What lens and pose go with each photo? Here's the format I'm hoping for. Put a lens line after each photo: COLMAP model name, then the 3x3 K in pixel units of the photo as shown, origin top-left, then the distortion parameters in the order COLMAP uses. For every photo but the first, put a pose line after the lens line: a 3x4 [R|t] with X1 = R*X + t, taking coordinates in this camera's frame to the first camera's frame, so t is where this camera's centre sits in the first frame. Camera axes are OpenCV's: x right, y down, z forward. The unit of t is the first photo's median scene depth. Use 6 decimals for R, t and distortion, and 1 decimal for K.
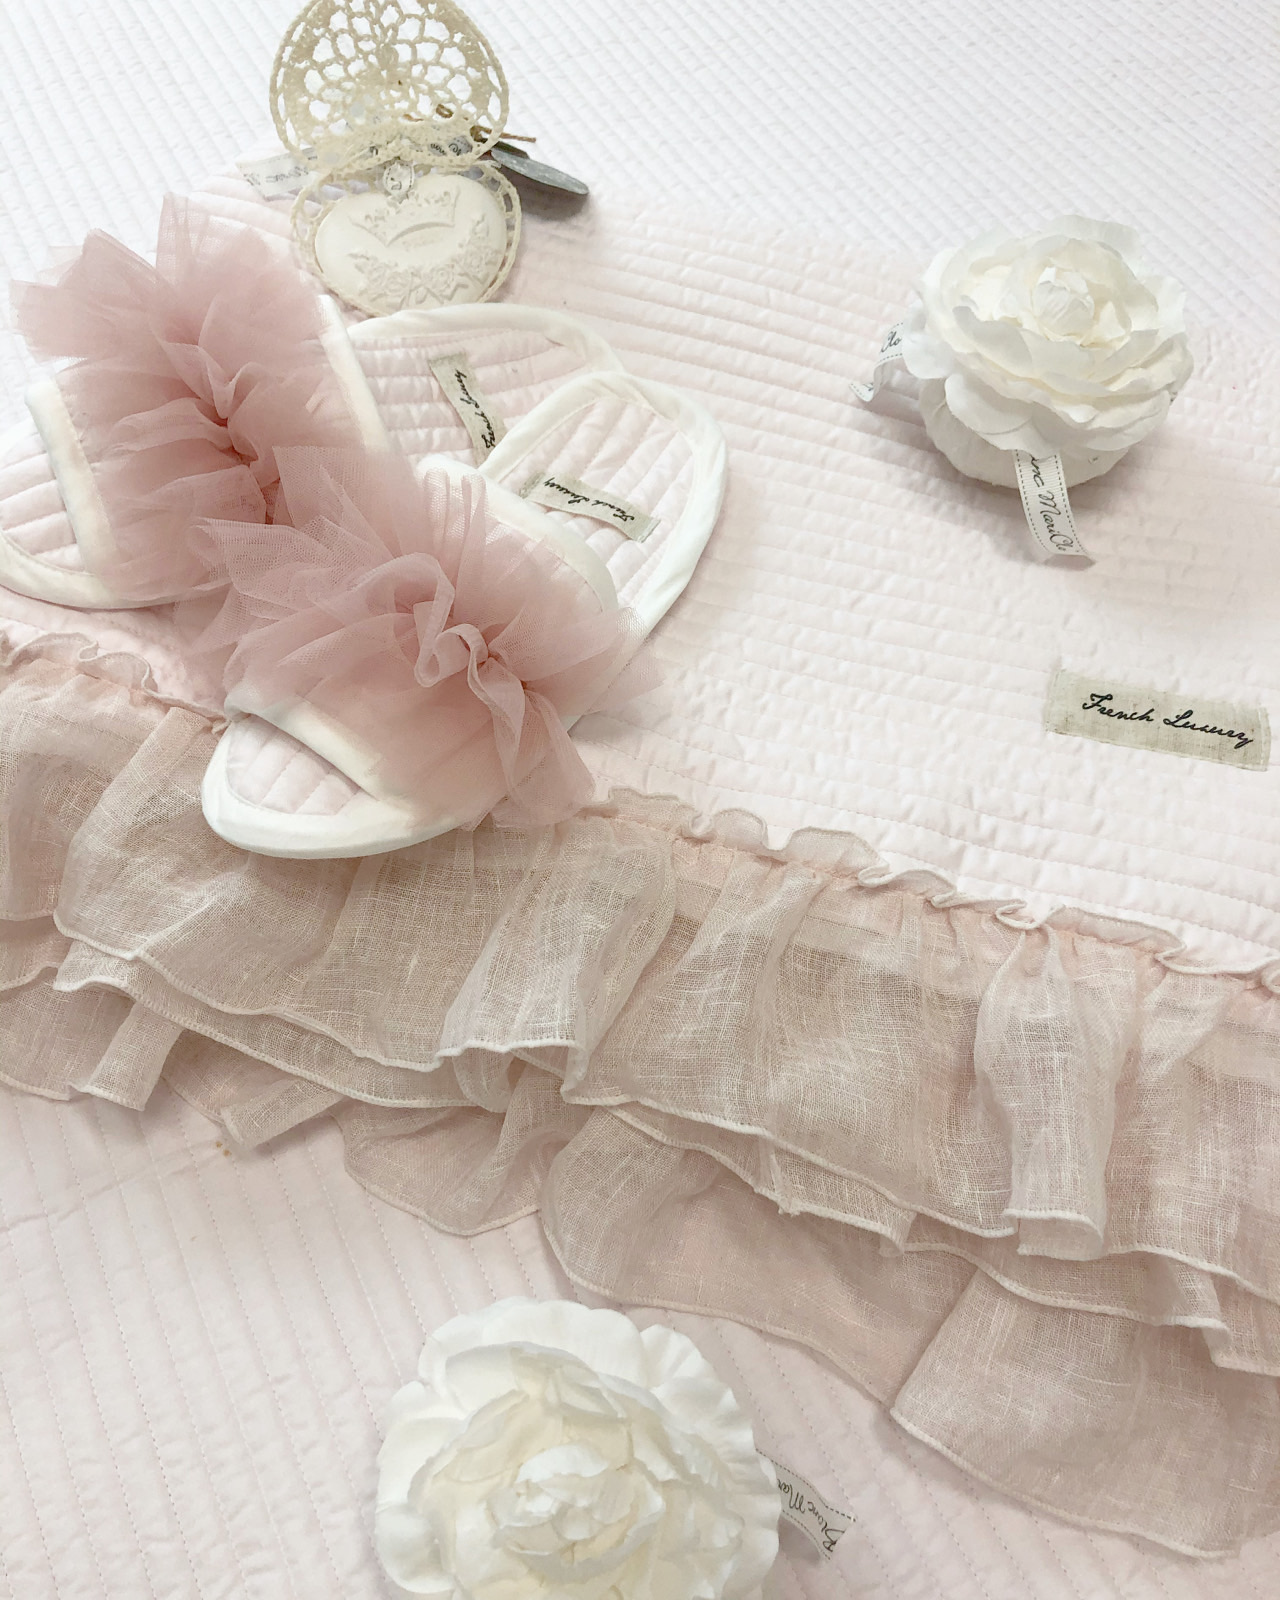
lens RADIAL K [[1352.3, 0, 639.7], [0, 1352.3, 838.3], [0, 0, 1]] dist [-0.025360, 0.036098]
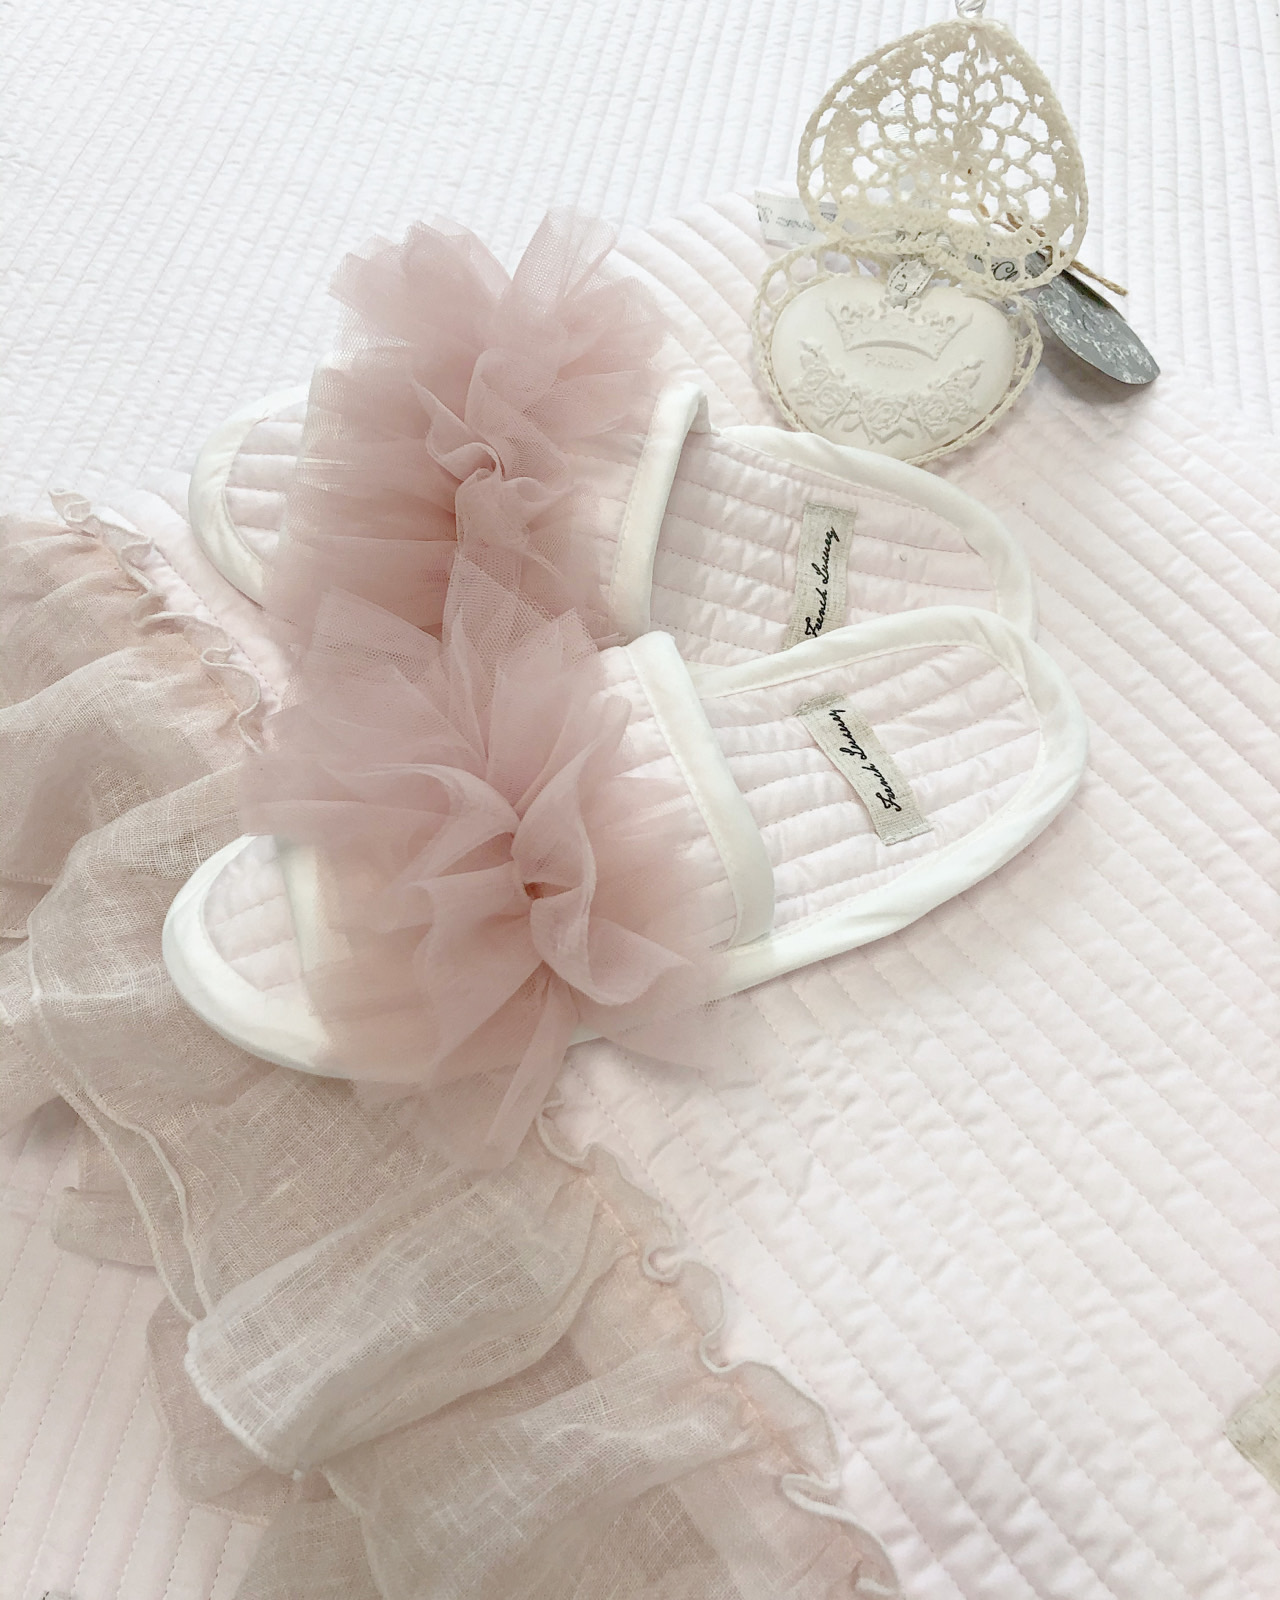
lens RADIAL K [[1358.7, 0, 685.5], [0, 1358.7, 801.3], [0, 0, 1]] dist [0.025923, -0.060456]
pose [[0.798329, 0.498126, -0.338439, 0.146233], [-0.500459, 0.861352, 0.087258, -0.237652], [0.334980, 0.099714, 0.936934, 0.242713]]
